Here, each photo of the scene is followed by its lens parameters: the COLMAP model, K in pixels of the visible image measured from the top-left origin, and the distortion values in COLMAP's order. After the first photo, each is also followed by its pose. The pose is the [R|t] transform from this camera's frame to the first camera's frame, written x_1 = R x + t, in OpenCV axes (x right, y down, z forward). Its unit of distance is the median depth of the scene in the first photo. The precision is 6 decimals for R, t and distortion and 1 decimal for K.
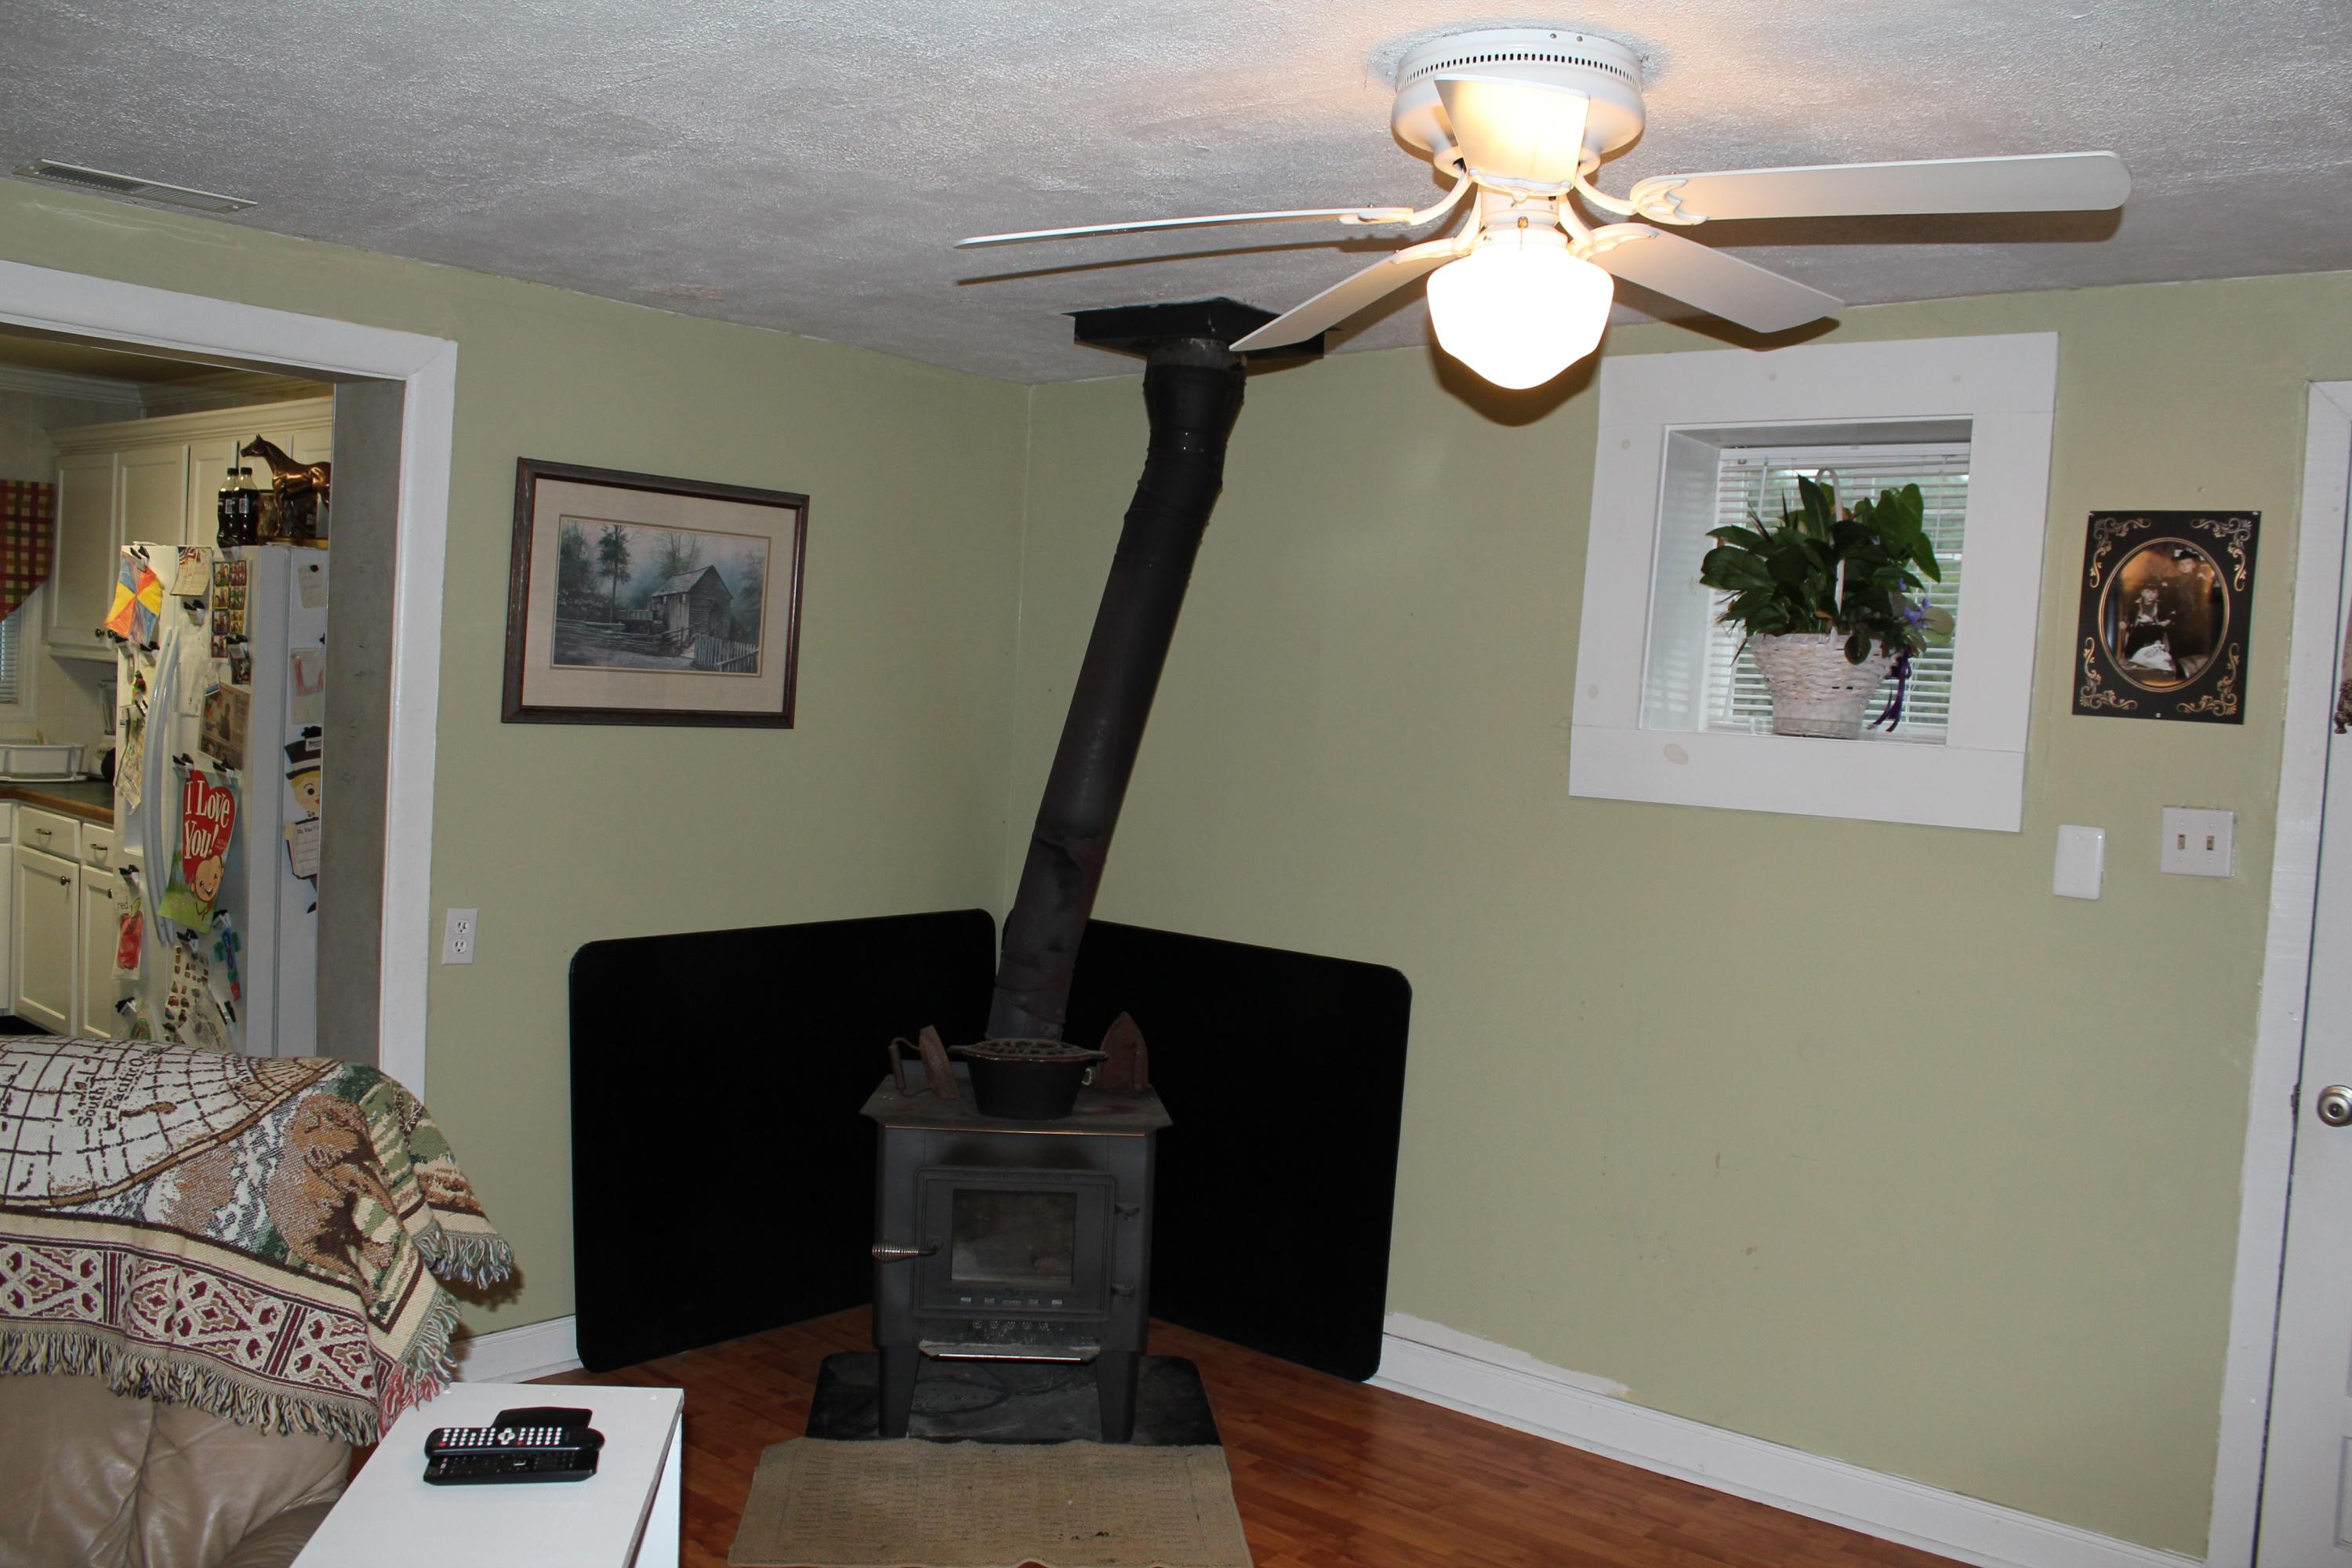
lens RADIAL K [[1965.2, 0, 1176.0], [0, 1965.2, 784.0], [0, 0, 1]] dist [-0.147063, 0.126662]
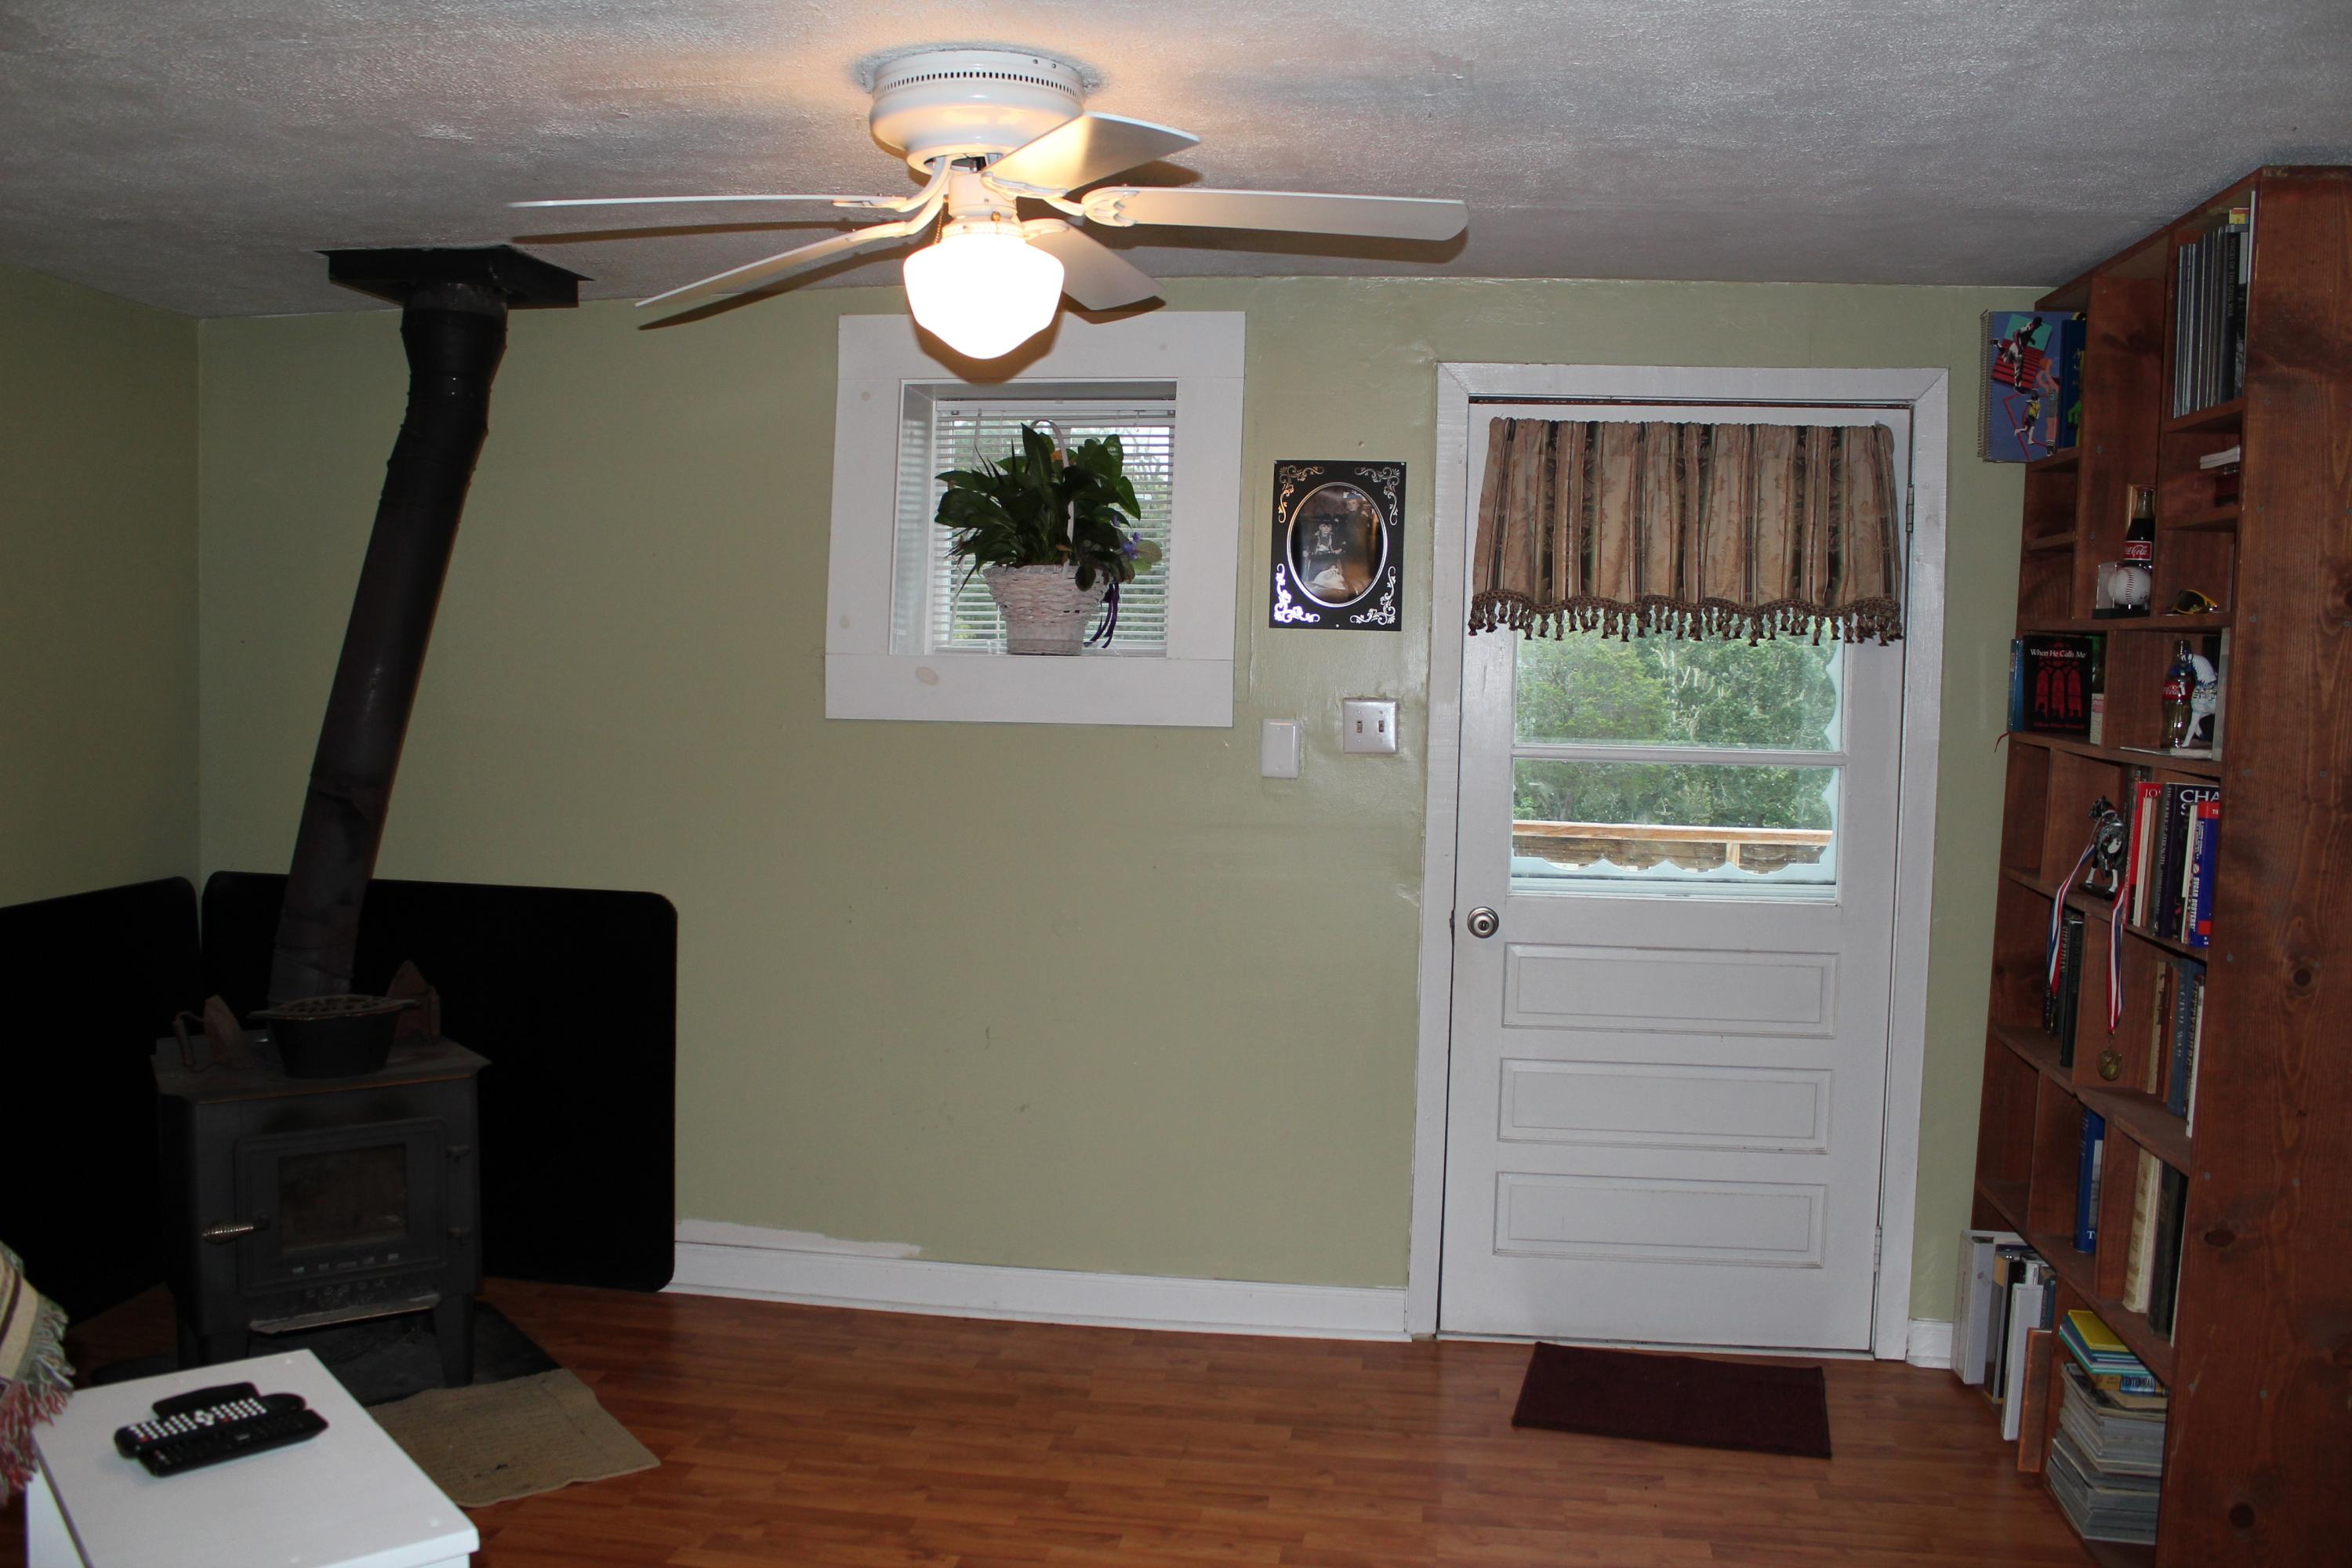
lens RADIAL K [[1965.2, 0, 1176.0], [0, 1965.2, 784.0], [0, 0, 1]] dist [-0.147063, 0.126662]
pose [[0.857896, -0.067875, 0.509321, -0.198413], [0.050876, 0.997587, 0.047248, 0.000713], [-0.511299, -0.014621, 0.859278, -0.037377]]
